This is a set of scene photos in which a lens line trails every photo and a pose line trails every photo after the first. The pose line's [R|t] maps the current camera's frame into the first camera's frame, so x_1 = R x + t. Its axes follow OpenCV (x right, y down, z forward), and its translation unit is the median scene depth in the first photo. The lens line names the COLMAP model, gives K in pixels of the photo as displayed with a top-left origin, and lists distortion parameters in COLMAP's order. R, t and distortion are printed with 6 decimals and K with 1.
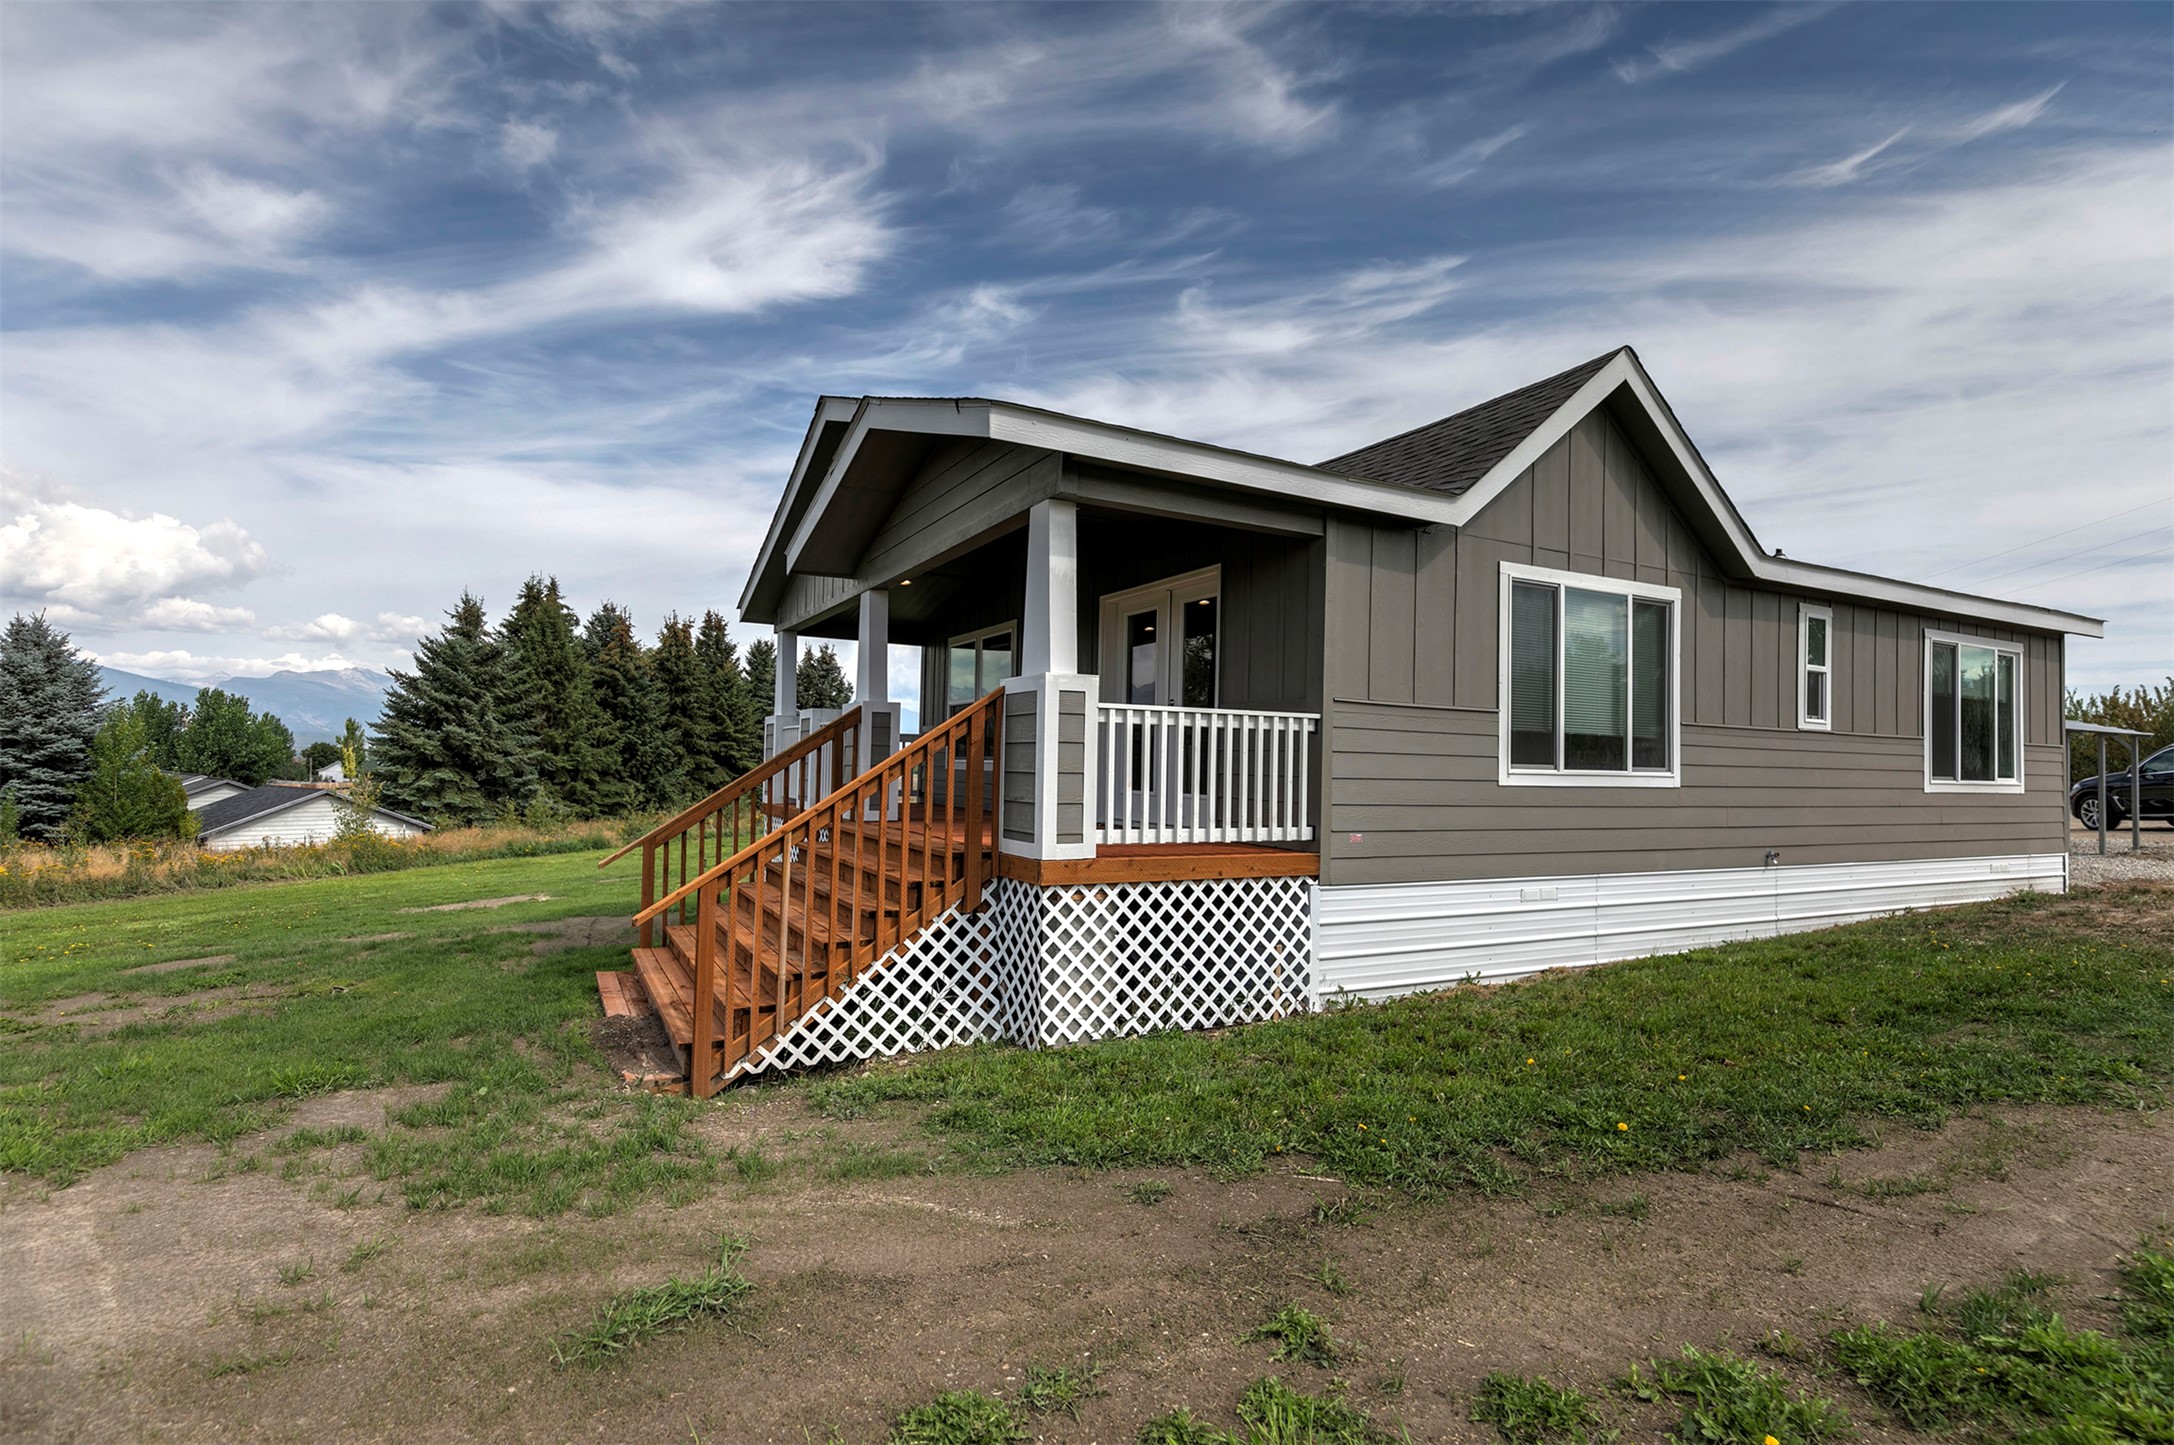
lens RADIAL K [[1065.0, 0, 1085.3], [0, 1065.0, 702.0], [0, 0, 1]] dist [-0.002987, 0.000497]
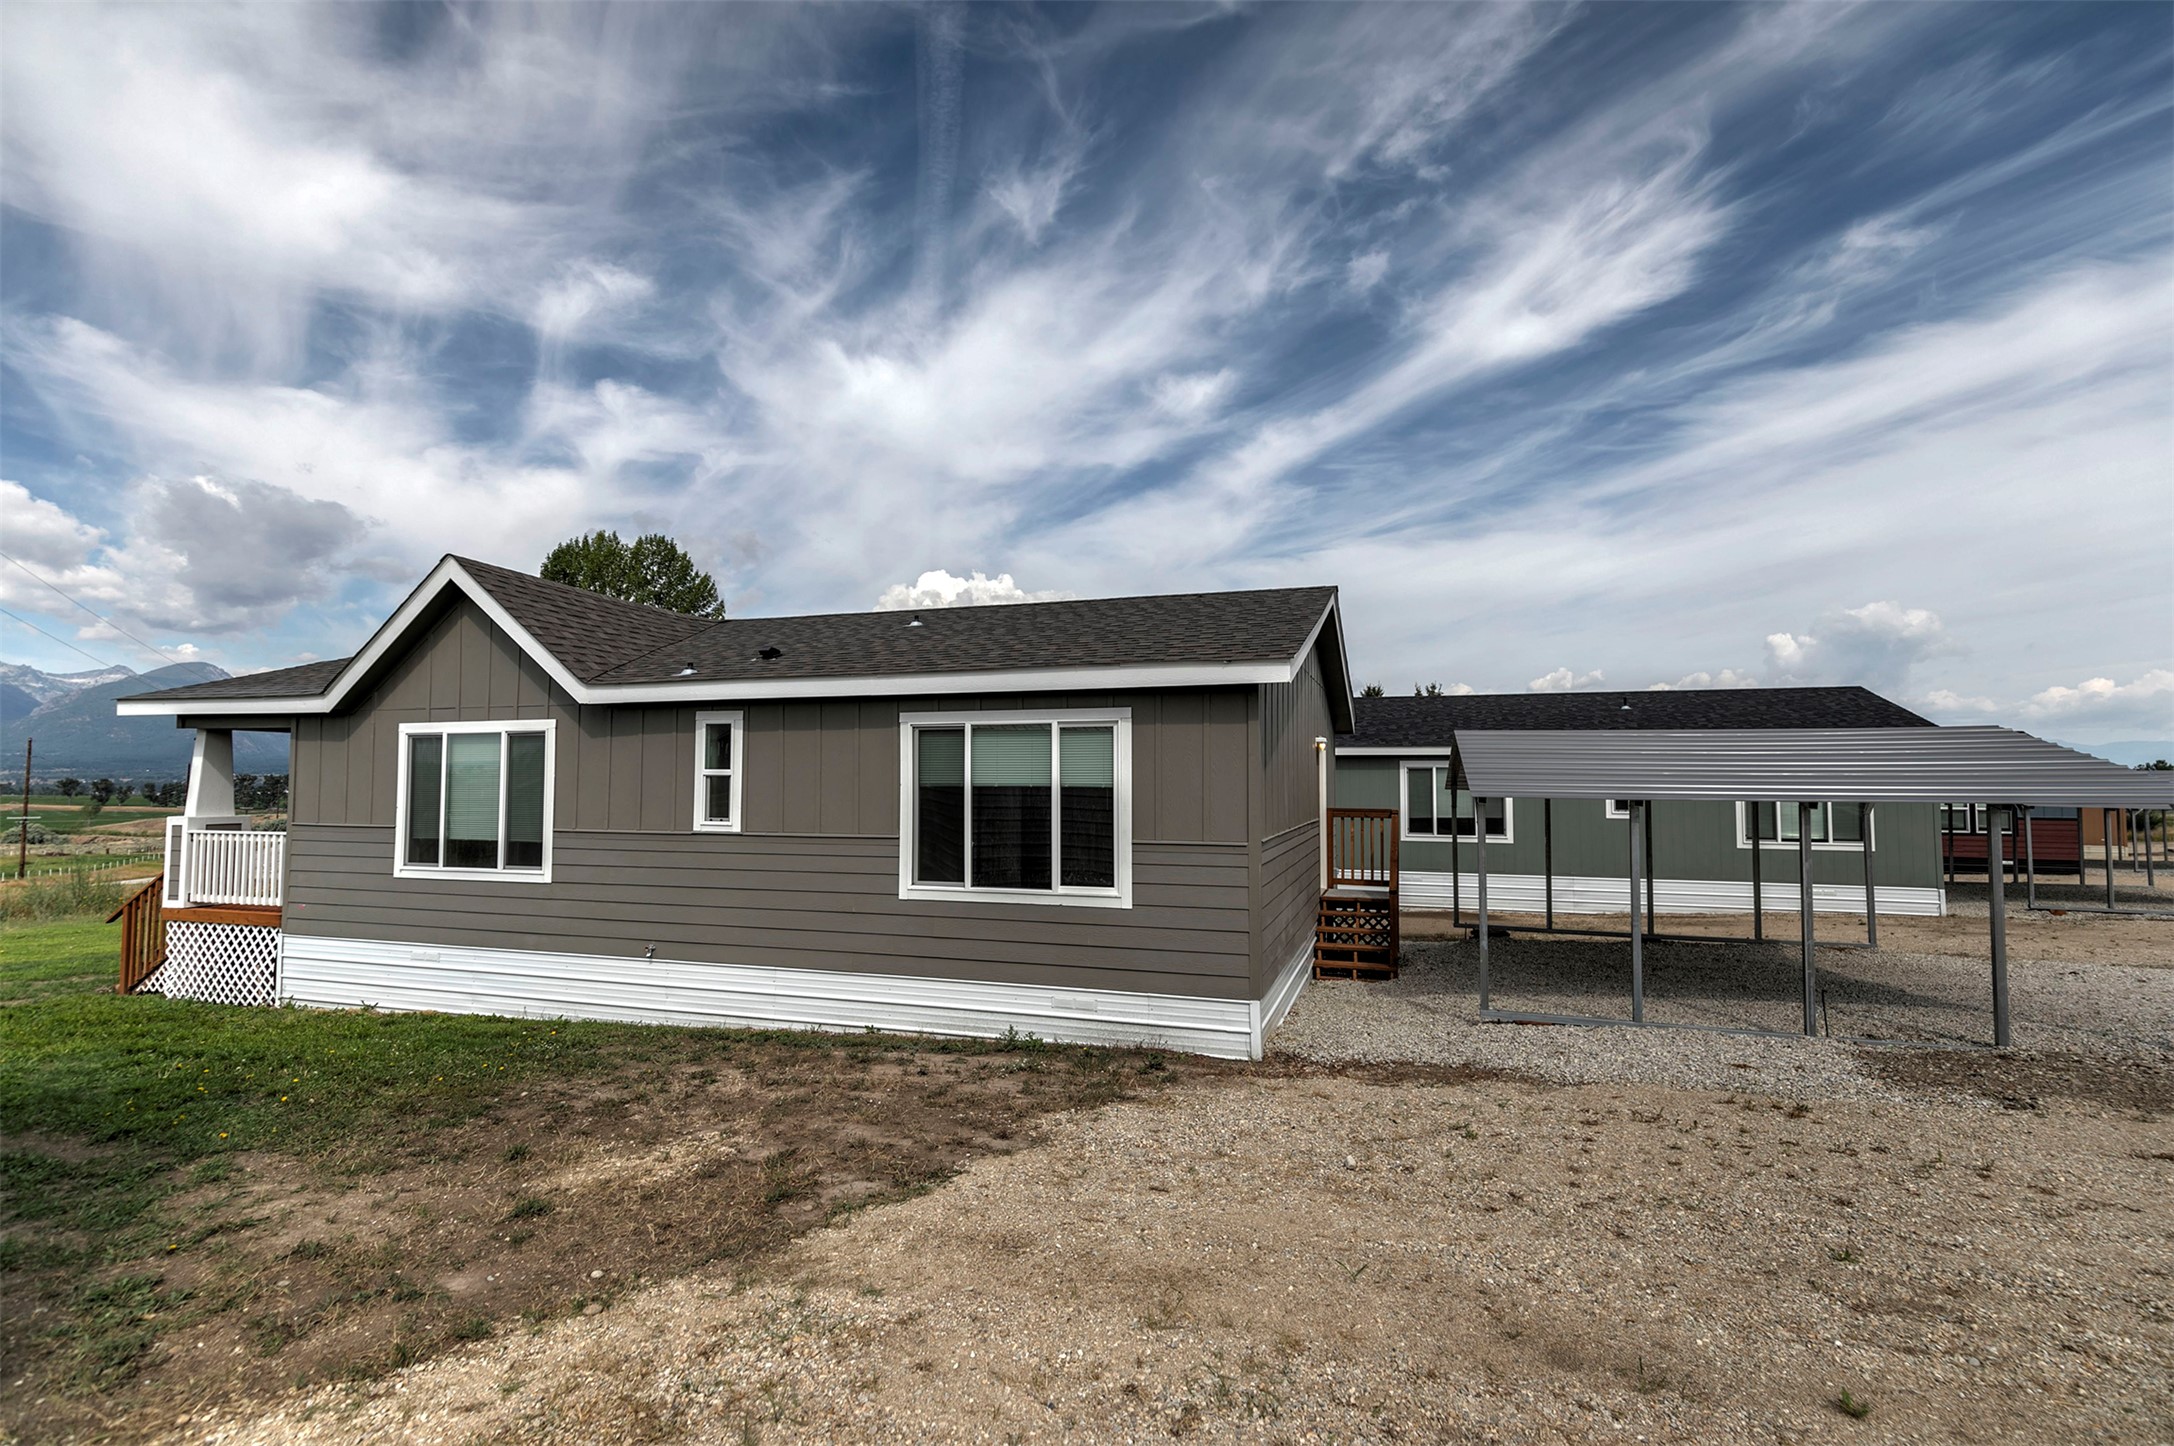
lens RADIAL K [[979.2, 0, 1085.1], [0, 979.2, 698.0], [0, 0, 1]] dist [0.012246, -0.002579]
pose [[0.695007, -0.080347, -0.714500, 1.864528], [0.056045, 0.996767, -0.057573, -0.032948], [0.716815, -0.000031, 0.697263, 0.673349]]
